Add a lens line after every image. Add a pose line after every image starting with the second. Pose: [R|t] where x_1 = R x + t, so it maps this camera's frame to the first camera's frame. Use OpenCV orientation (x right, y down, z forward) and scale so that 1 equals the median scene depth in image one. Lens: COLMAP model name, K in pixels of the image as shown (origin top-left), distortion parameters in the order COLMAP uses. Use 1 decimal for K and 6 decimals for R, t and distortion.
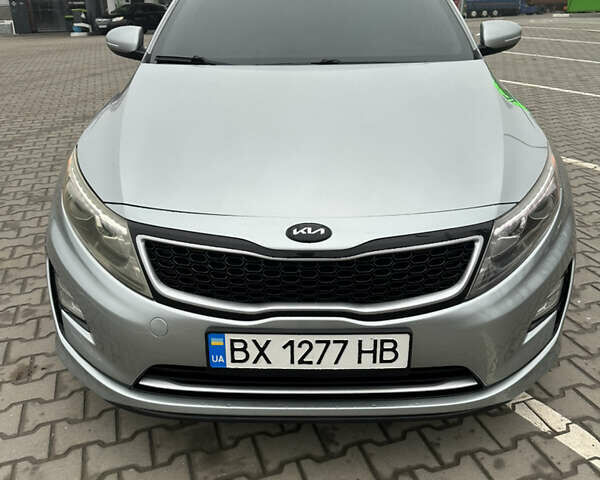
lens RADIAL K [[555.9, 0, 300.0], [0, 555.9, 240.0], [0, 0, 1]] dist [0.151948, -0.311198]
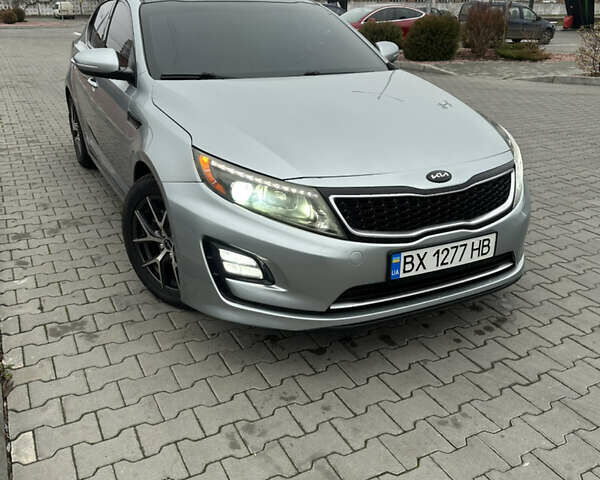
lens RADIAL K [[550.6, 0, 300.0], [0, 550.6, 240.0], [0, 0, 1]] dist [0.170844, -0.311604]
pose [[0.882857, -0.161177, 0.441119, -0.981705], [0.177540, 0.984104, 0.004246, 0.080483], [-0.434791, 0.074567, 0.897439, -0.177680]]
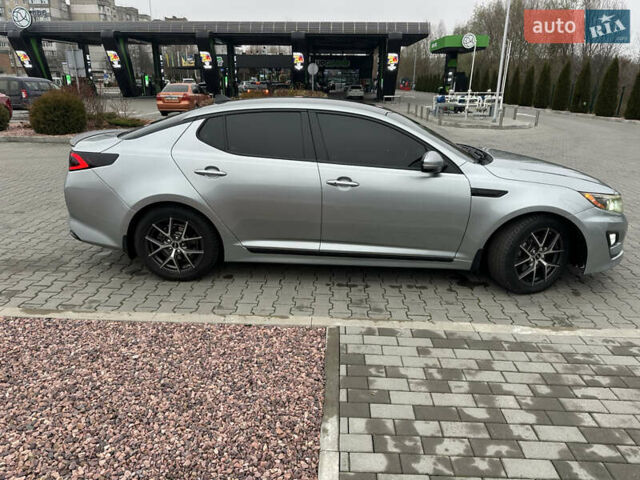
lens RADIAL K [[438.2, 0, 320.0], [0, 438.2, 240.0], [0, 0, 1]] dist [0.000299, 0.000186]
pose [[0.041938, -0.316898, 0.947532, -2.832543], [0.398275, 0.875062, 0.275033, -1.170853], [-0.916307, 0.365844, 0.162911, 2.283806]]
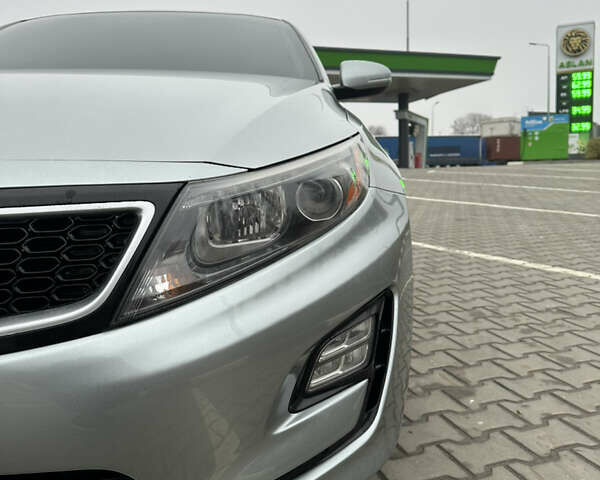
lens RADIAL K [[555.9, 0, 300.0], [0, 555.9, 240.0], [0, 0, 1]] dist [0.151948, -0.311198]
pose [[0.999416, 0.006324, 0.033594, 0.447456], [0.002381, 0.967475, -0.252955, 0.161242], [-0.034101, 0.252887, 0.966895, 0.495930]]
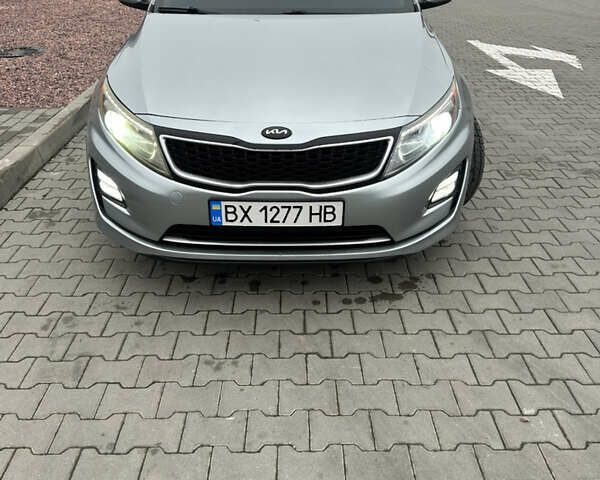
lens RADIAL K [[550.6, 0, 300.0], [0, 550.6, 240.0], [0, 0, 1]] dist [0.170844, -0.311604]
pose [[0.999736, 0.000659, 0.022974, 0.043414], [-0.002520, 0.996705, 0.081069, 0.147586], [-0.022845, -0.081106, 0.996444, -0.490457]]
